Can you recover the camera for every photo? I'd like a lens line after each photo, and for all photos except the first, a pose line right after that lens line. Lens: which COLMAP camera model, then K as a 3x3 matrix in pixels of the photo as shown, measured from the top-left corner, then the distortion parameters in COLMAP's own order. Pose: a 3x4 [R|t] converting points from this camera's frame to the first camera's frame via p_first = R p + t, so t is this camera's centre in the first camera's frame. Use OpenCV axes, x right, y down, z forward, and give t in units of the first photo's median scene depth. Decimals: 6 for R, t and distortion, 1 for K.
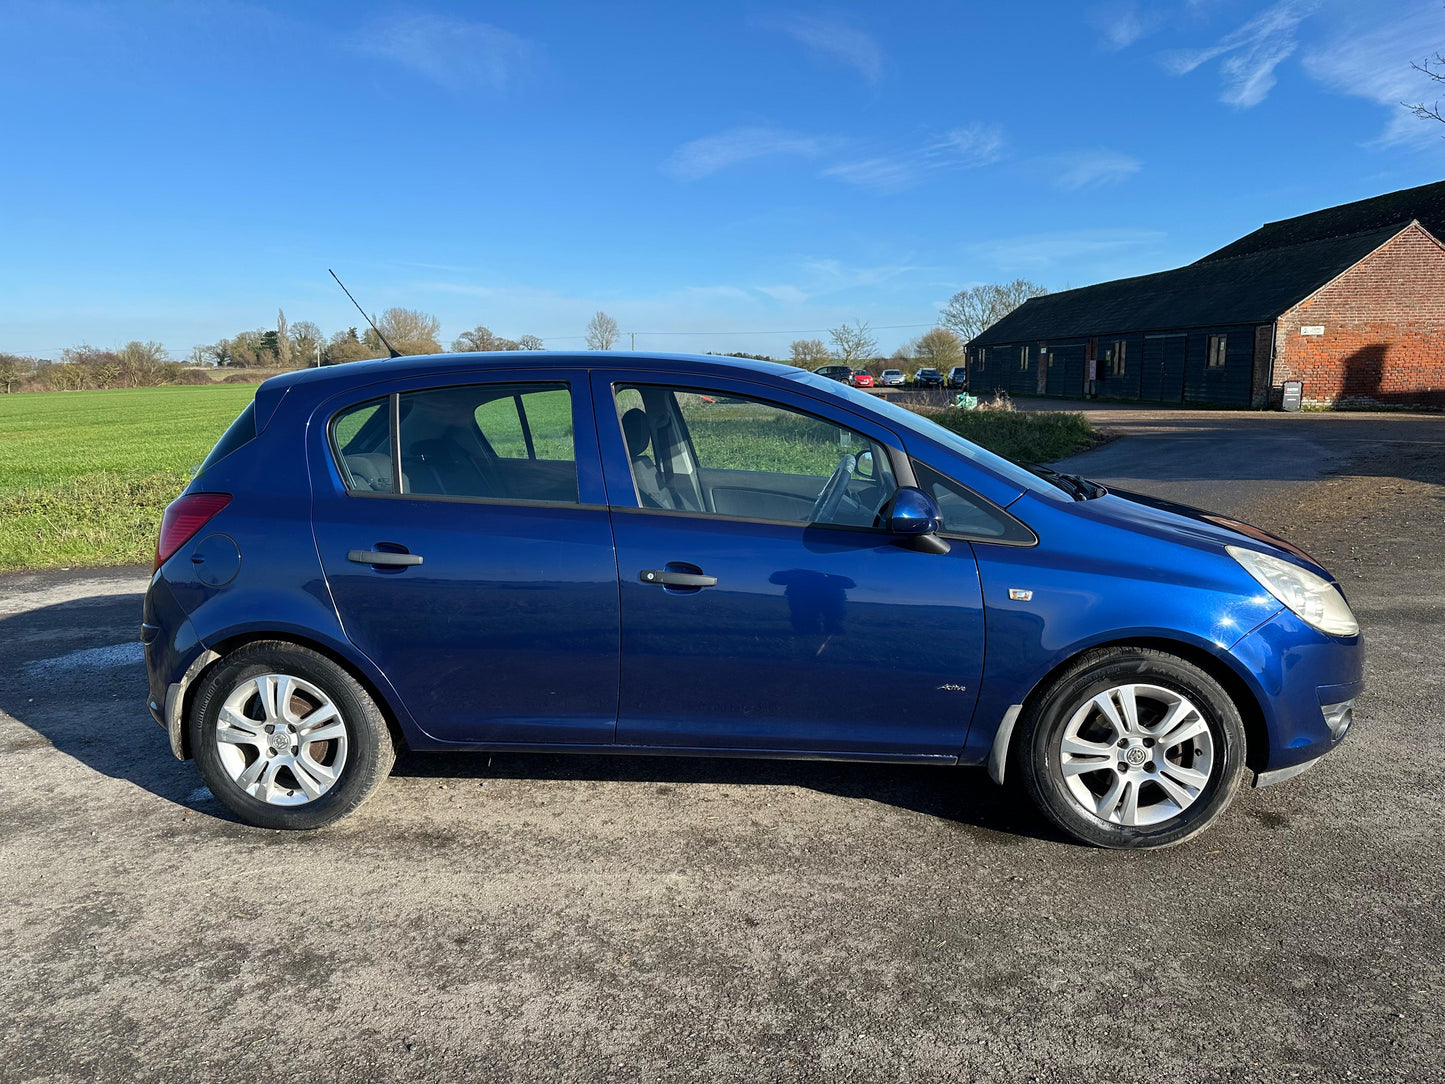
lens RADIAL K [[1012.9, 0, 724.6], [0, 1012.9, 547.6], [0, 0, 1]] dist [0.036559, -0.046742]
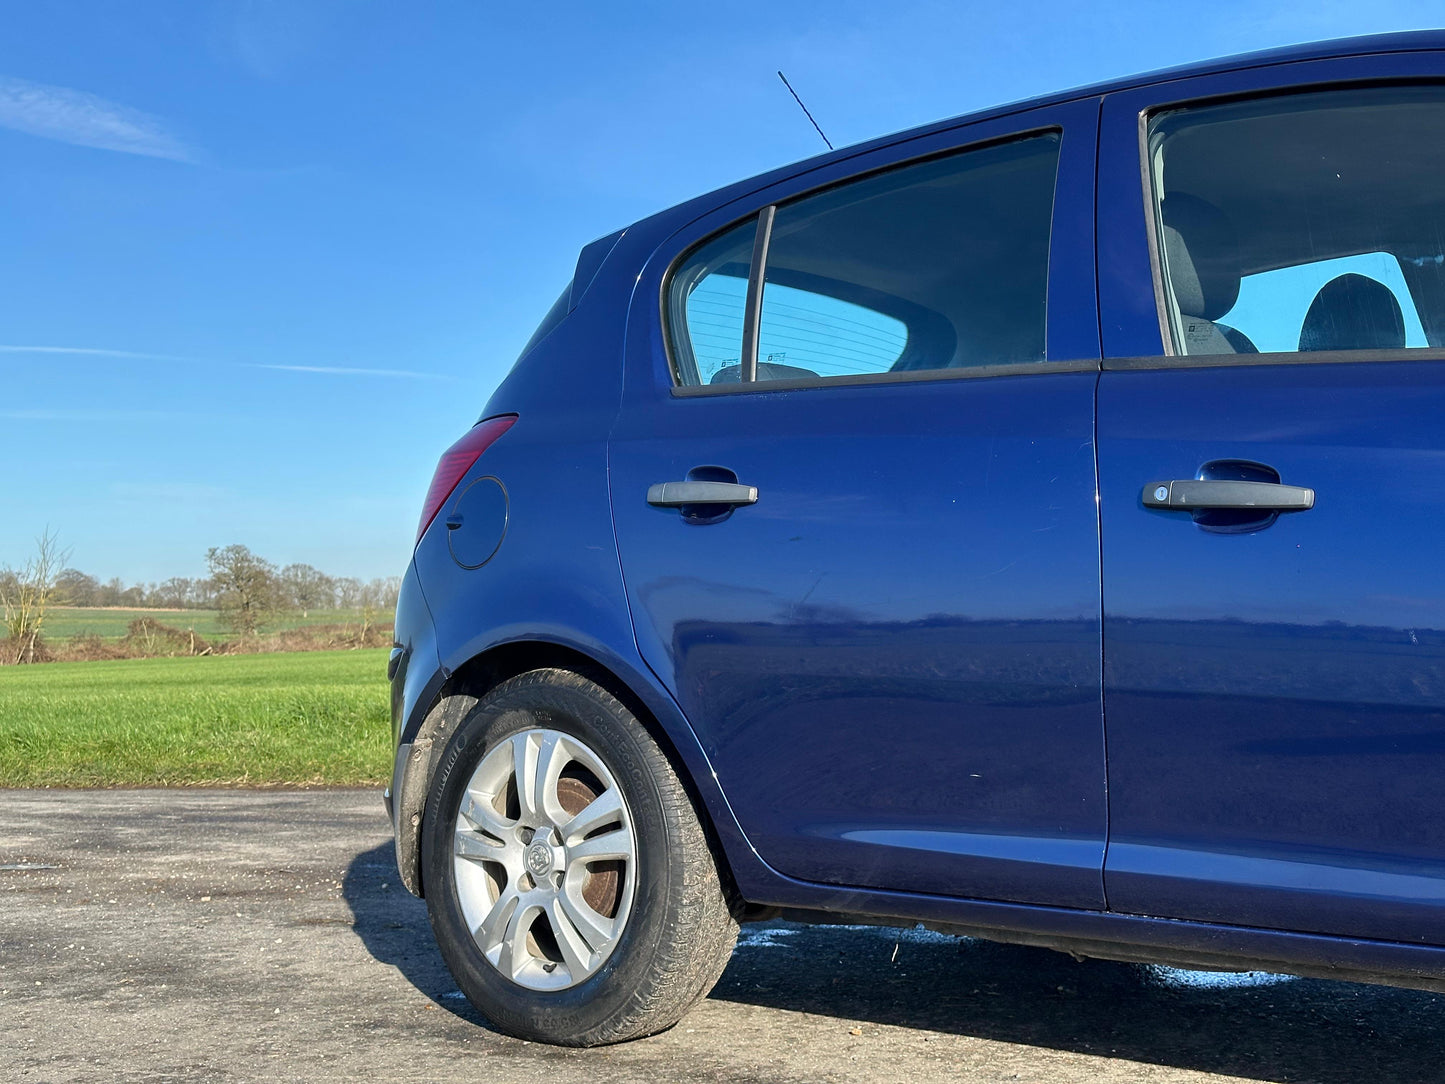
lens RADIAL K [[2006.0, 0, 749.8], [0, 2006.0, 509.6], [0, 0, 1]] dist [0.104570, 0.000000]
pose [[0.820499, -0.040301, -0.570226, 0.258740], [-0.081952, 0.978915, -0.187107, 0.199232], [0.565744, 0.200252, 0.799896, 0.188242]]
